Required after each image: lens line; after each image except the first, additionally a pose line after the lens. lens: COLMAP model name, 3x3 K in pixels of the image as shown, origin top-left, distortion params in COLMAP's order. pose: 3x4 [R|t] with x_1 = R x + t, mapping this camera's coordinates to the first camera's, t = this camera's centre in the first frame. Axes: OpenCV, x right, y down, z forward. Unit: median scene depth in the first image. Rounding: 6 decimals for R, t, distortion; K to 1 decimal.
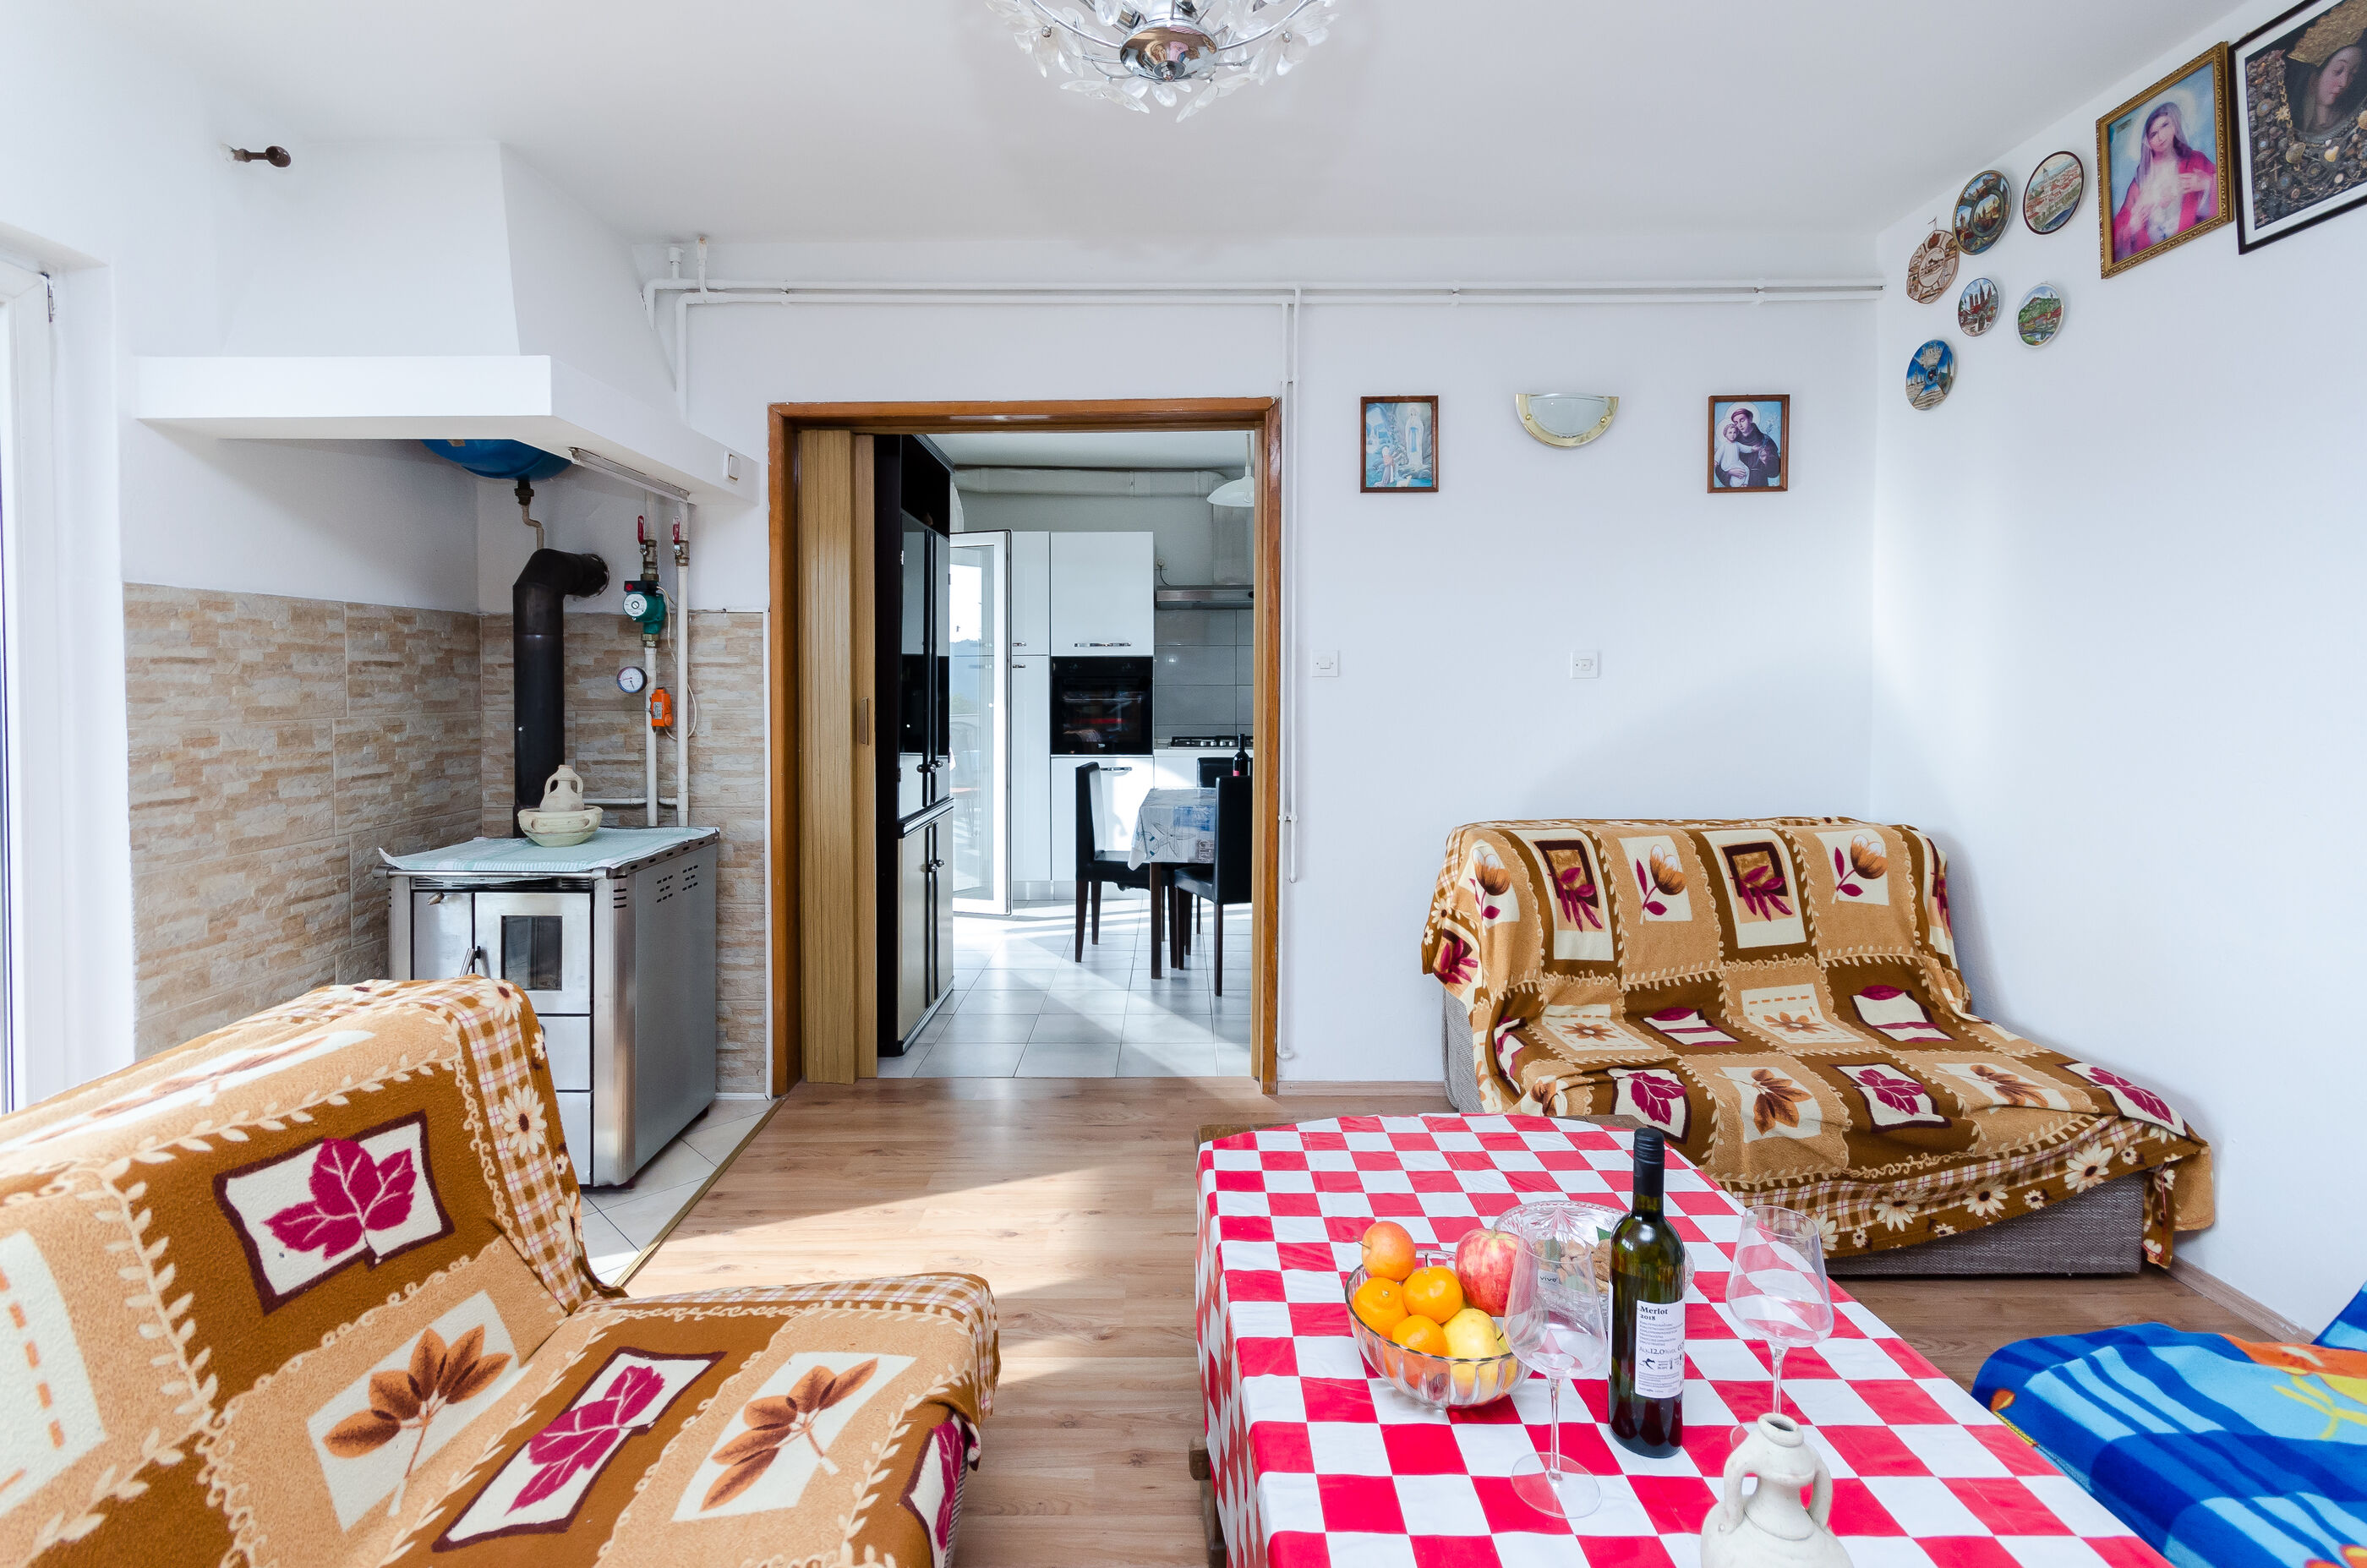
lens RADIAL K [[1047.3, 0, 1185.8], [0, 1047.3, 699.0], [0, 0, 1]] dist [0.011774, -0.000514]
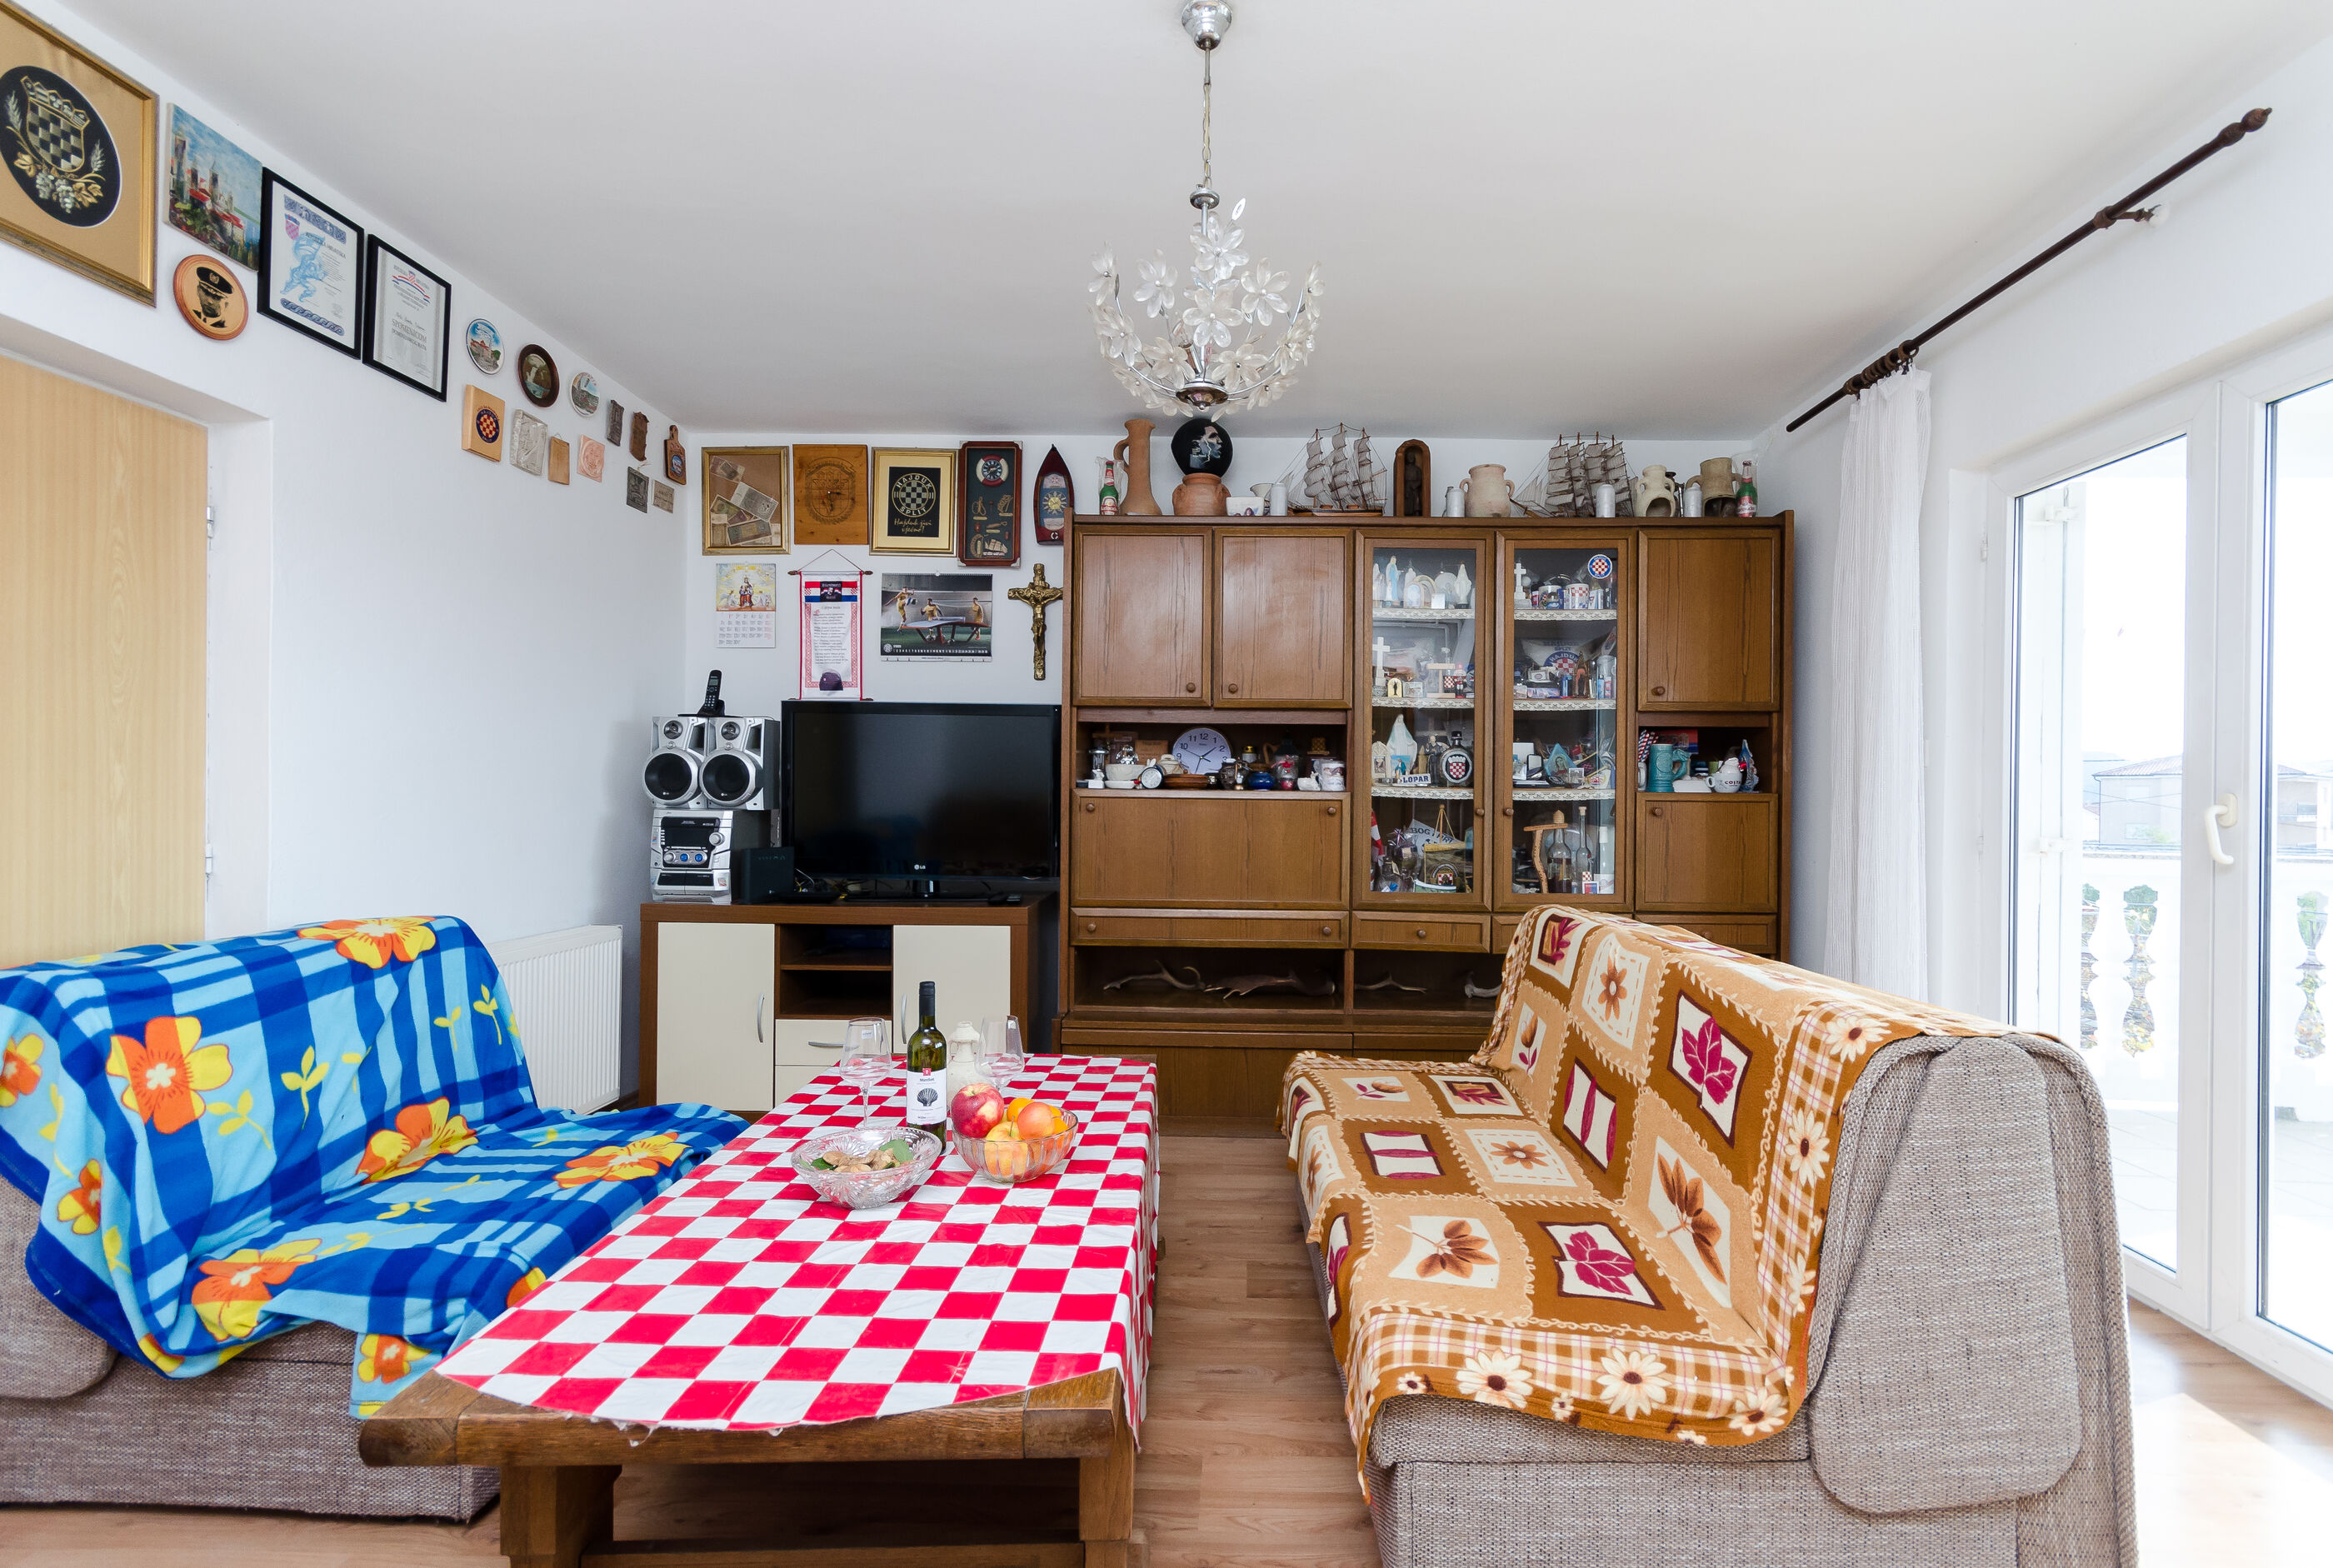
lens RADIAL K [[1059.7, 0, 1167.5], [0, 1059.7, 780.3], [0, 0, 1]] dist [-0.000231, -0.000024]
pose [[-0.996070, -0.007556, 0.088252, -0.110202], [-0.007601, 0.999971, -0.000173, 0.055052], [-0.088248, -0.000843, -0.996098, 2.390917]]
